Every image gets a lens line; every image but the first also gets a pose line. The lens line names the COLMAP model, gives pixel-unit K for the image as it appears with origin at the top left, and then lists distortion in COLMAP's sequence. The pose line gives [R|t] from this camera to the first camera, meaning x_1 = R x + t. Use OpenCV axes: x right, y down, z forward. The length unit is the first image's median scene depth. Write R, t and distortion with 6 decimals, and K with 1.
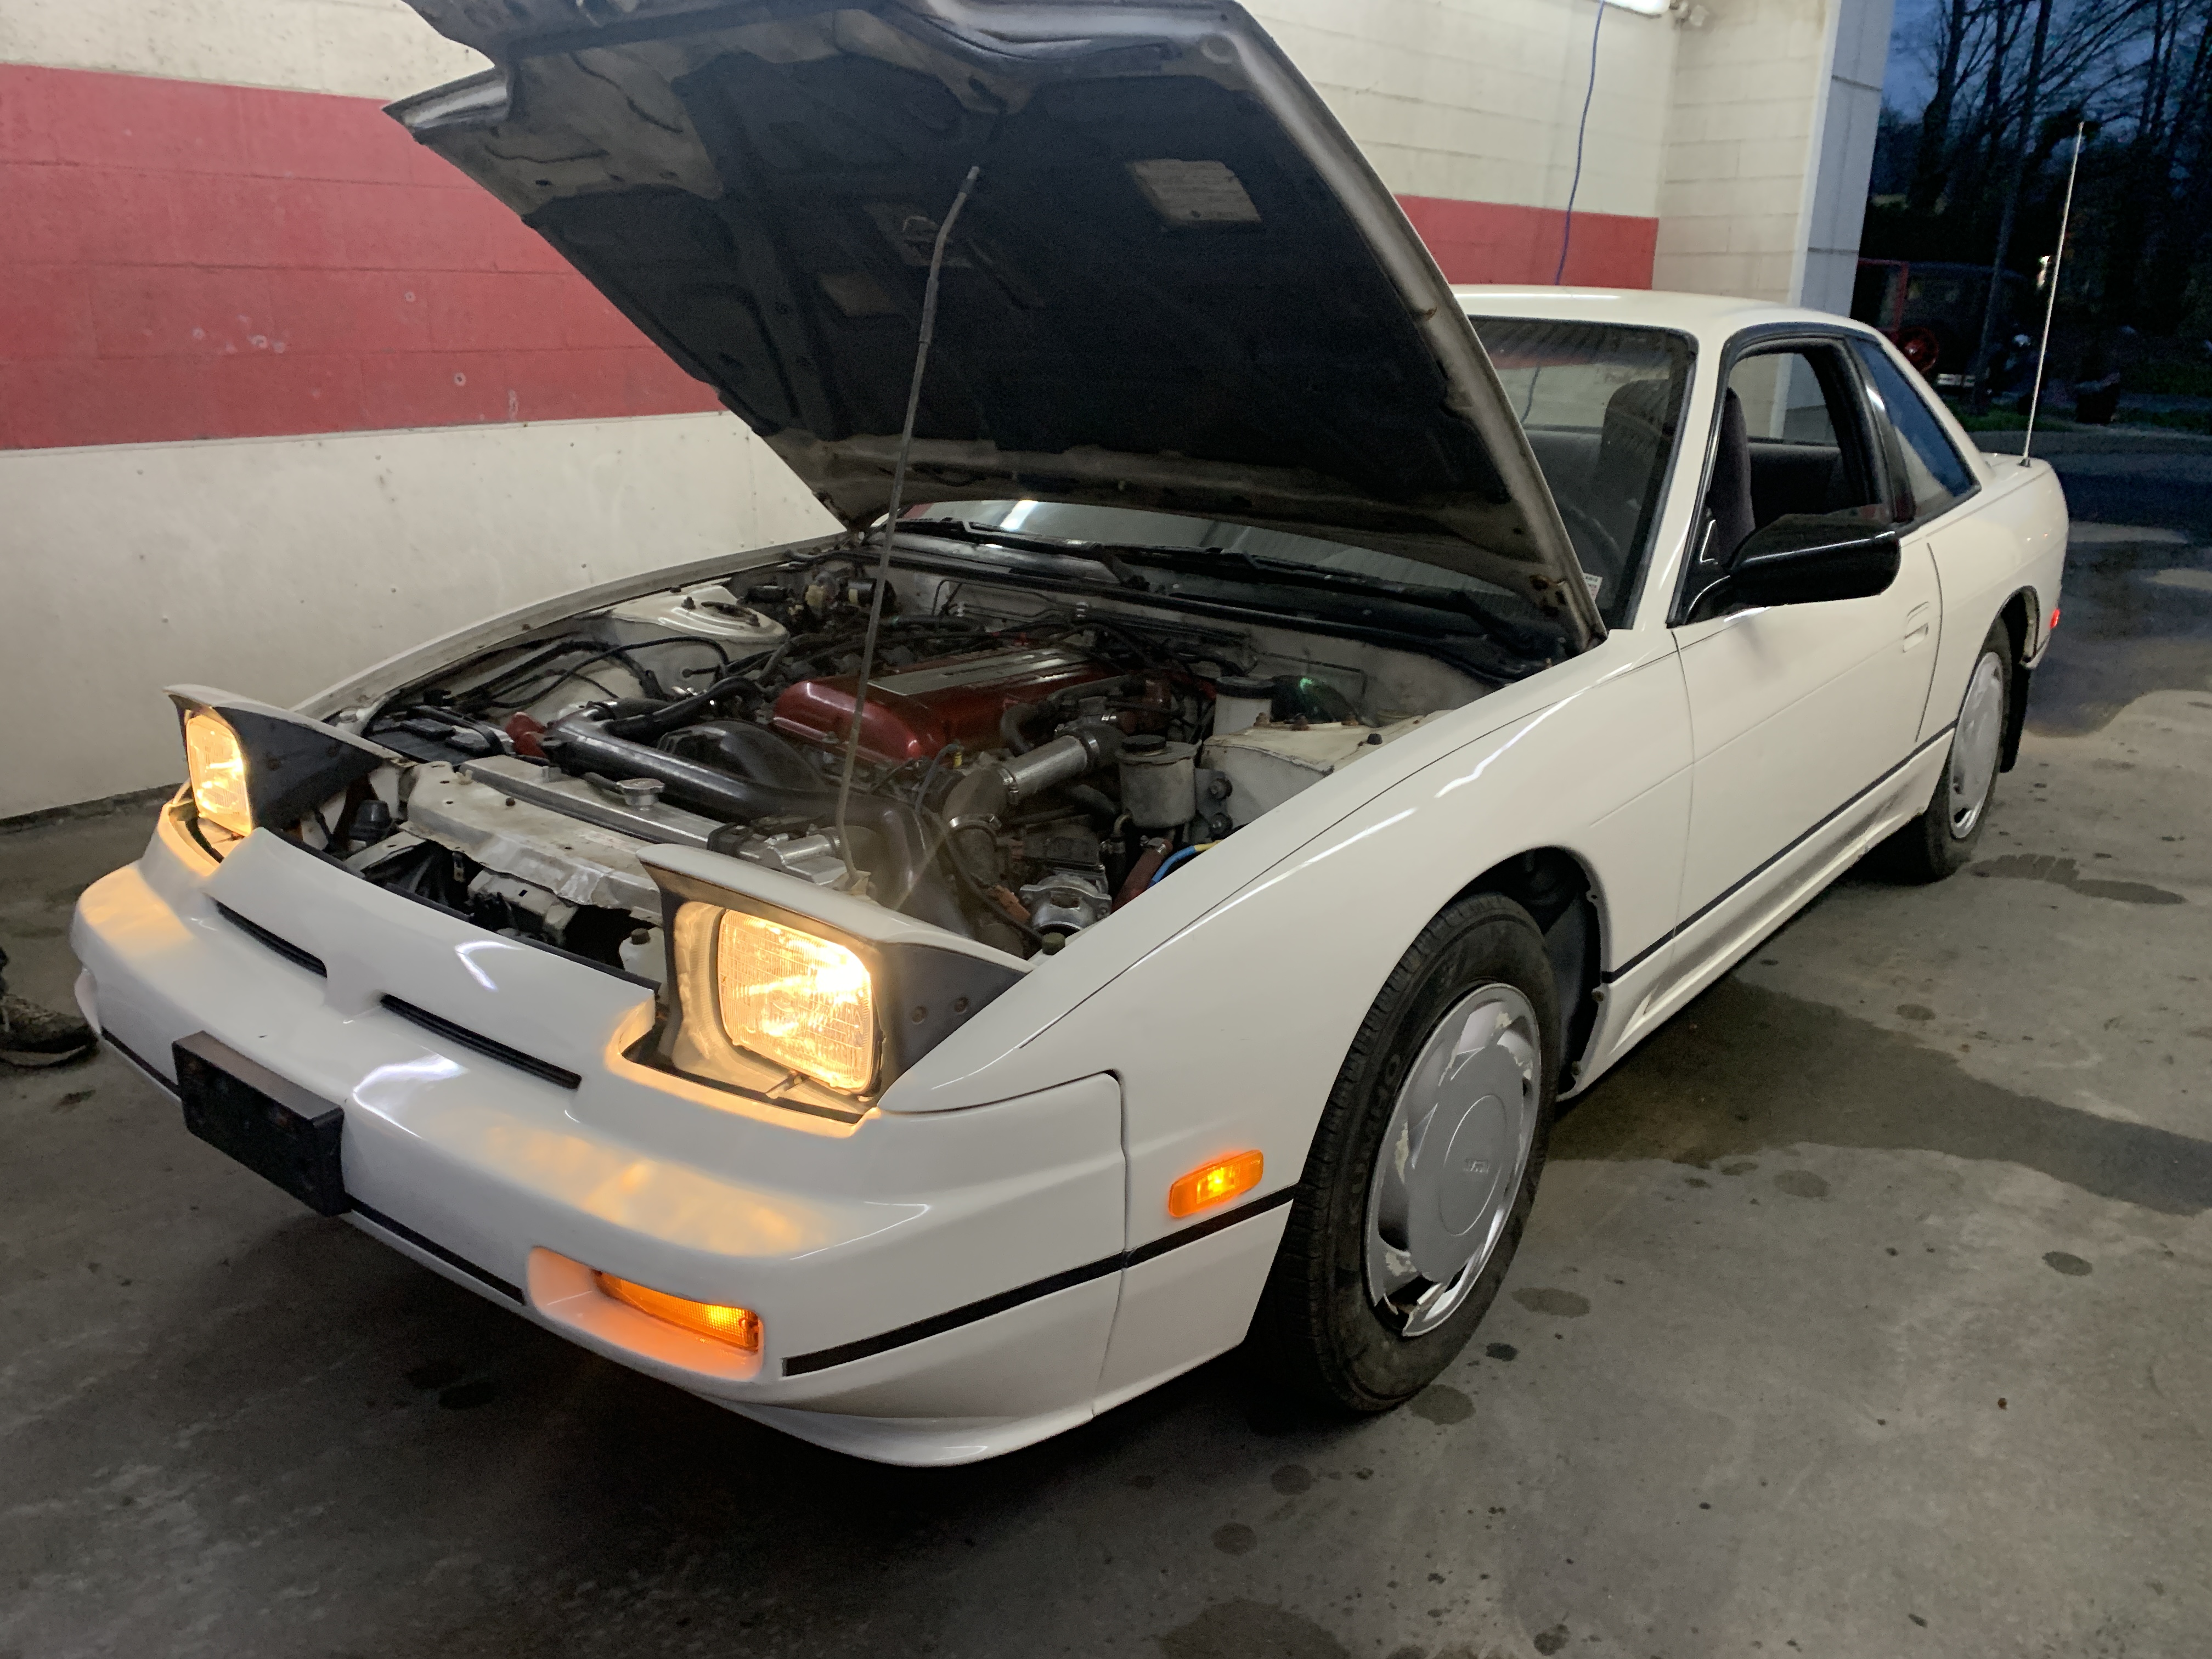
lens RADIAL K [[1694.1, 0, 1082.9], [0, 1694.1, 836.8], [0, 0, 1]] dist [0.016903, -0.013548]
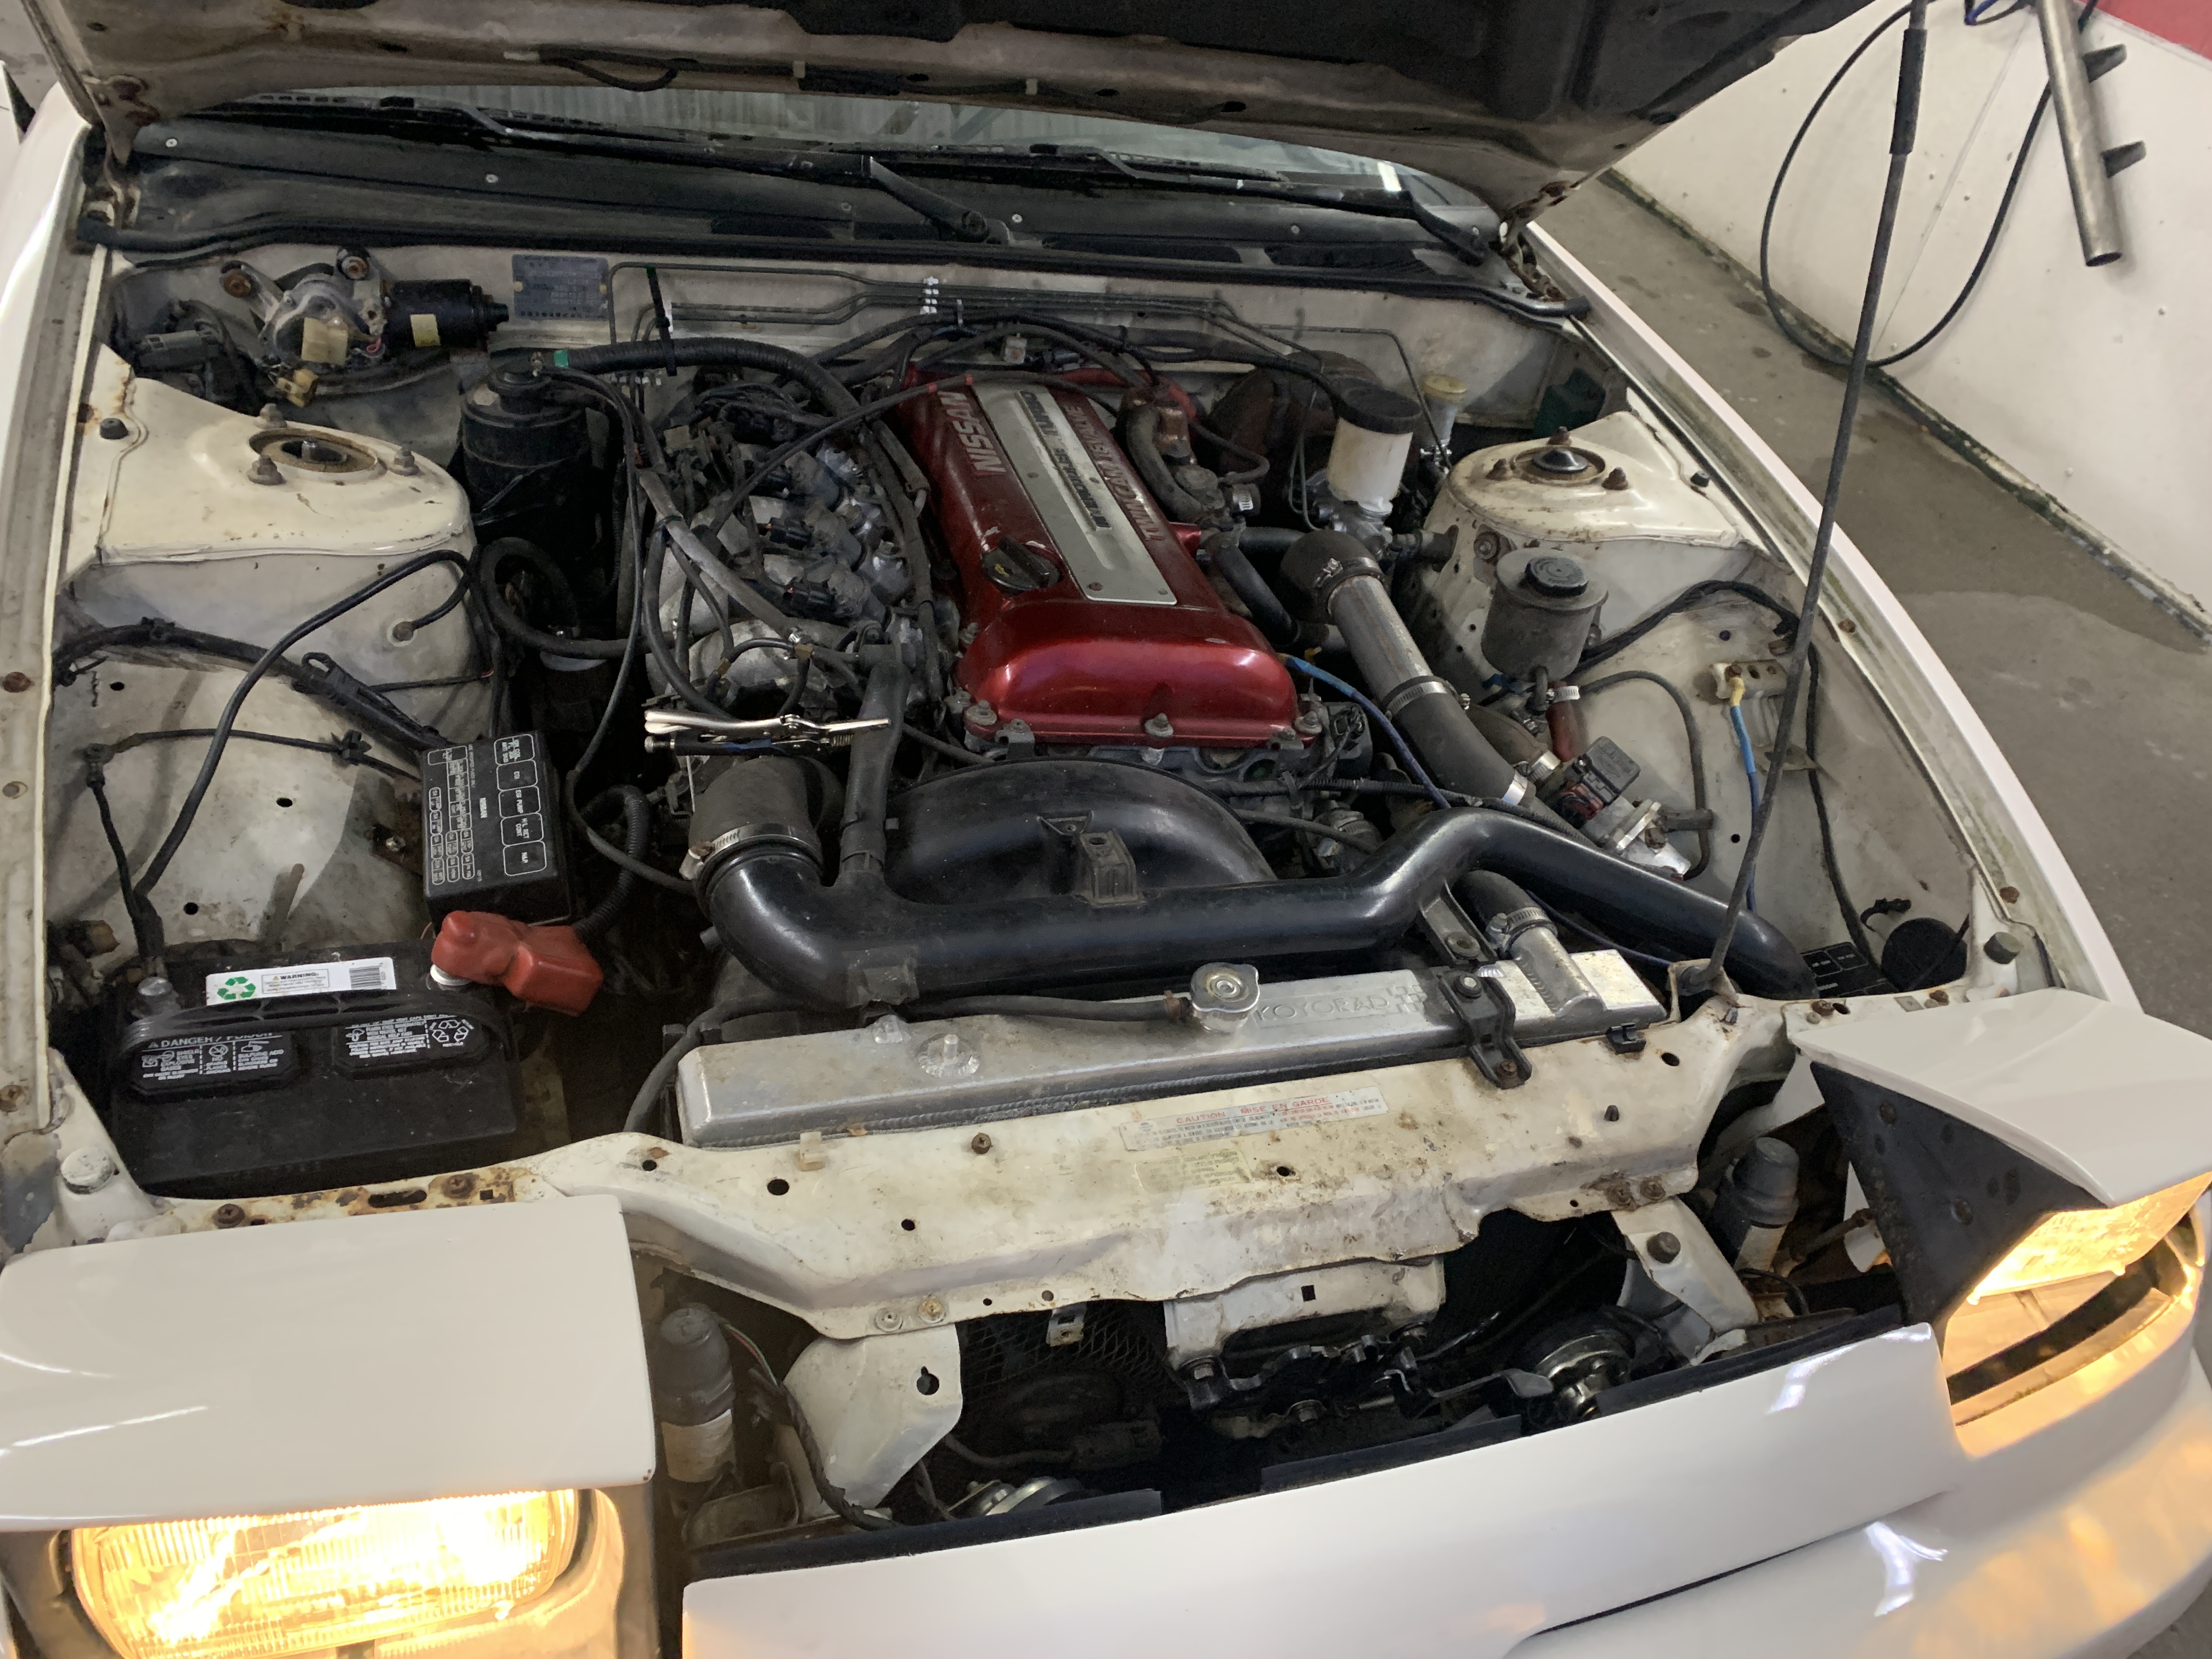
lens RADIAL K [[1694.1, 0, 1119.1], [0, 1694.1, 826.6], [0, 0, 1]] dist [0.016903, -0.013548]
pose [[0.542457, -0.469897, 0.696375, -0.567787], [0.100195, 0.859206, 0.501722, -0.315624], [-0.834087, -0.202389, 0.513164, 0.681121]]
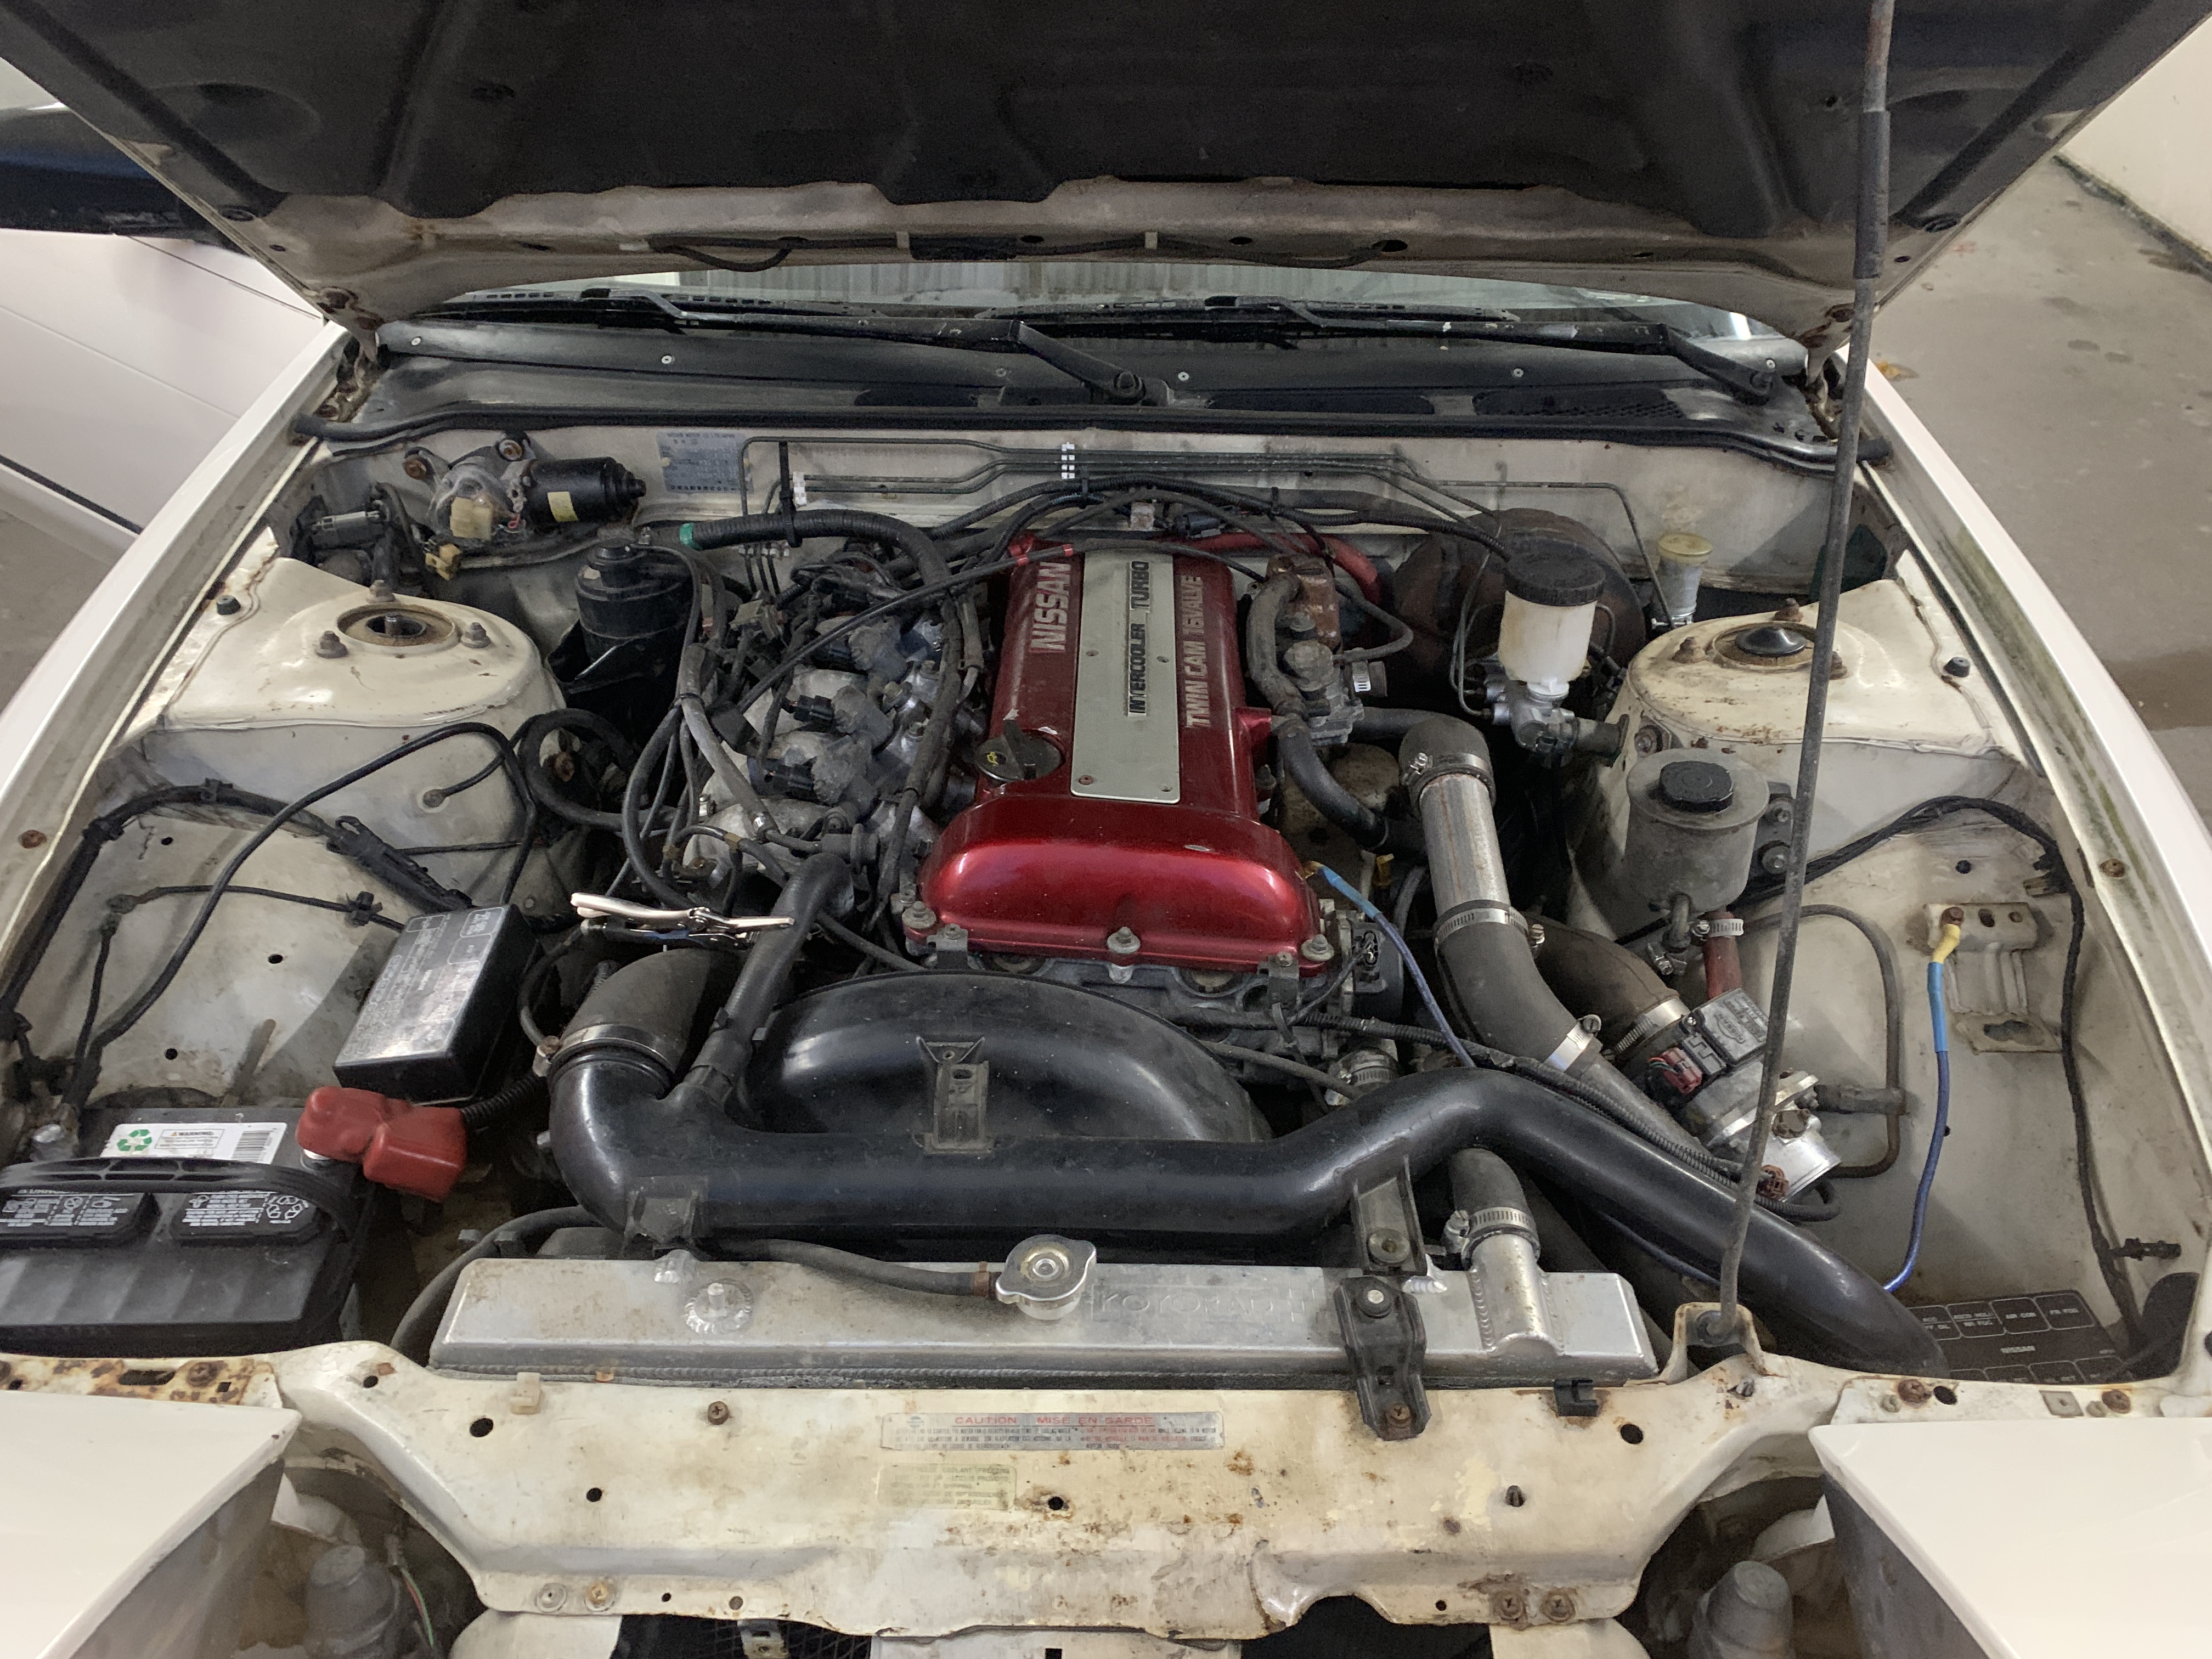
lens RADIAL K [[1694.1, 0, 1117.6], [0, 1694.1, 857.6], [0, 0, 1]] dist [0.016903, -0.013548]
pose [[0.781343, -0.390243, 0.487046, -0.384232], [0.196756, 0.894624, 0.401167, -0.283186], [-0.592276, -0.217620, 0.775791, 0.582641]]
